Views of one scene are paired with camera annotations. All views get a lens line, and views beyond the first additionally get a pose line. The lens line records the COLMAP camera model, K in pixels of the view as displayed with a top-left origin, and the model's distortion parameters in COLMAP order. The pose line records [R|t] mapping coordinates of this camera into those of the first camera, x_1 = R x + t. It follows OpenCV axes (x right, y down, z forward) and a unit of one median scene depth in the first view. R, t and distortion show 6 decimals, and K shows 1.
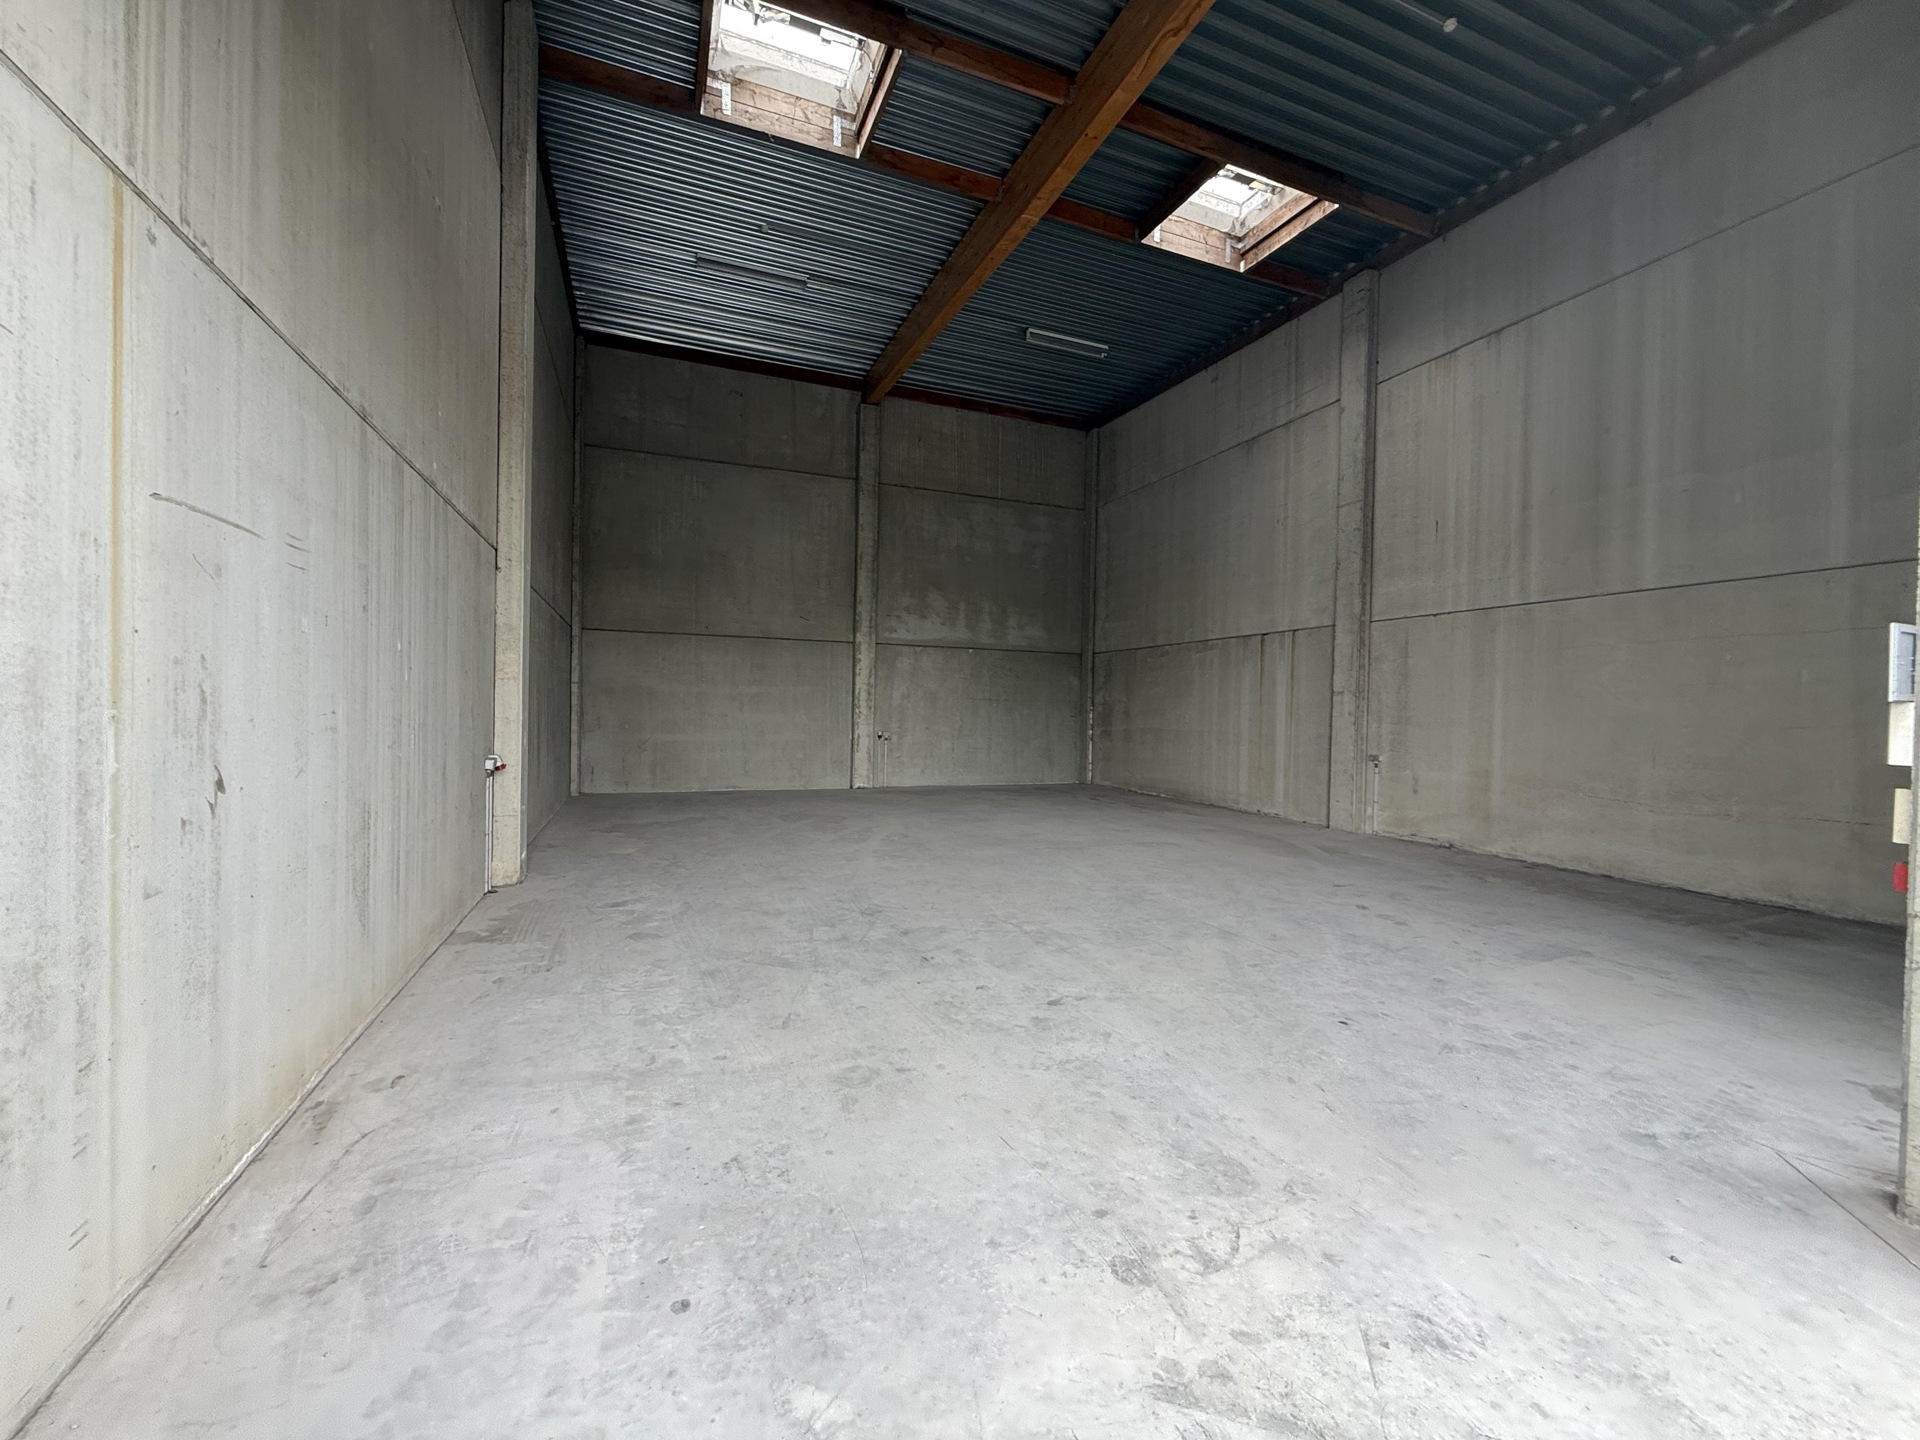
lens RADIAL K [[767.8, 0, 960.0], [0, 767.8, 720.0], [0, 0, 1]] dist [-0.000498, -0.000096]
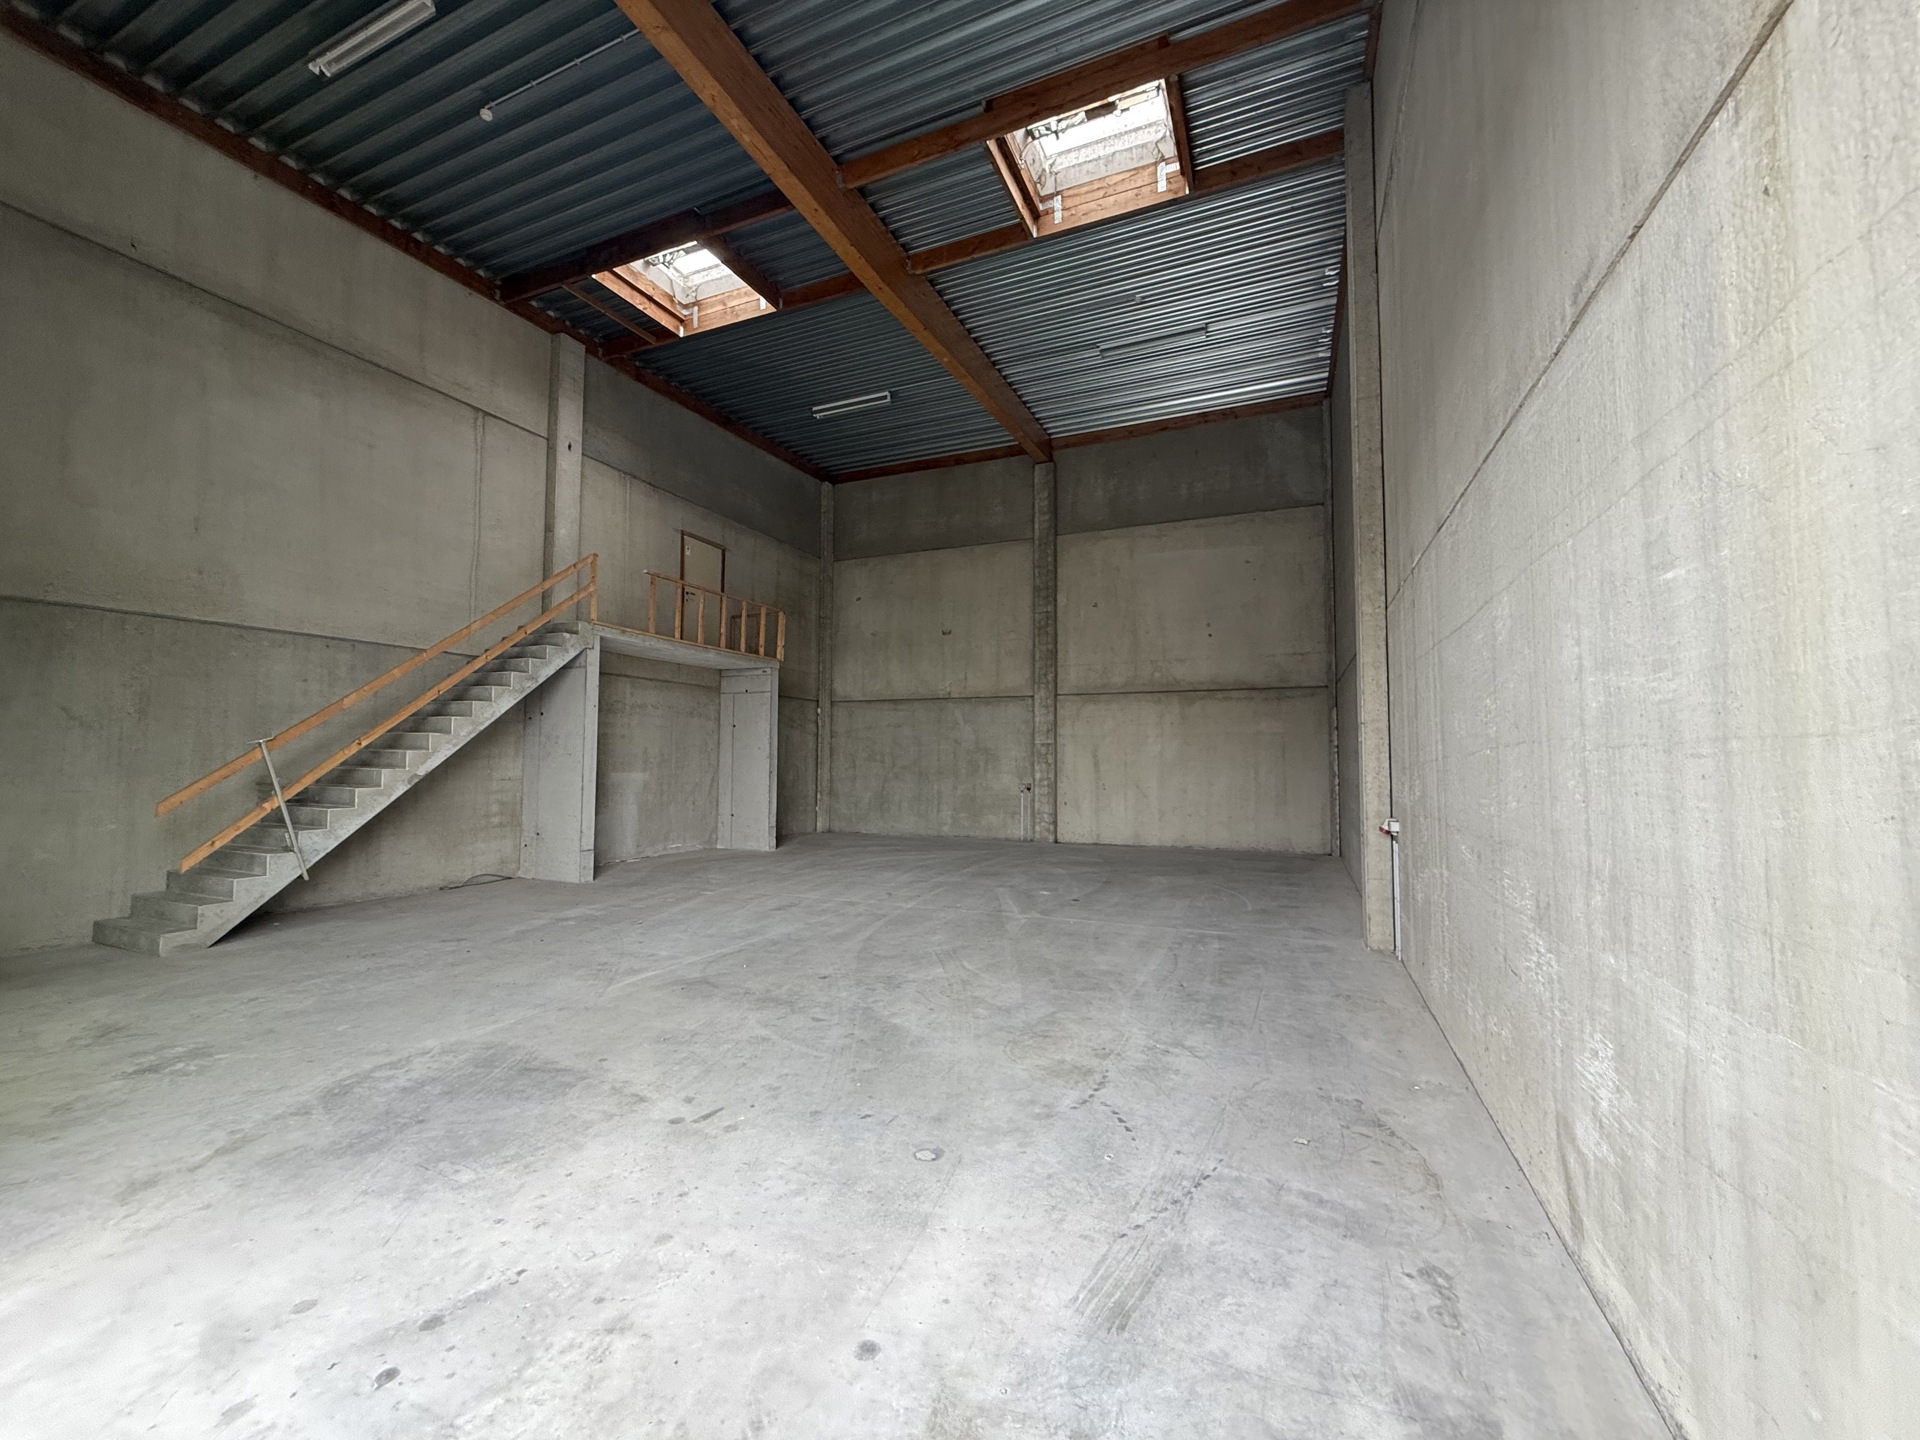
lens RADIAL K [[767.8, 0, 960.0], [0, 767.8, 720.0], [0, 0, 1]] dist [-0.000498, -0.000096]
pose [[0.703388, -0.050398, -0.709017, 0.372057], [0.005553, 0.997842, -0.065419, 0.002052], [0.710784, 0.042078, 0.702150, 0.154081]]
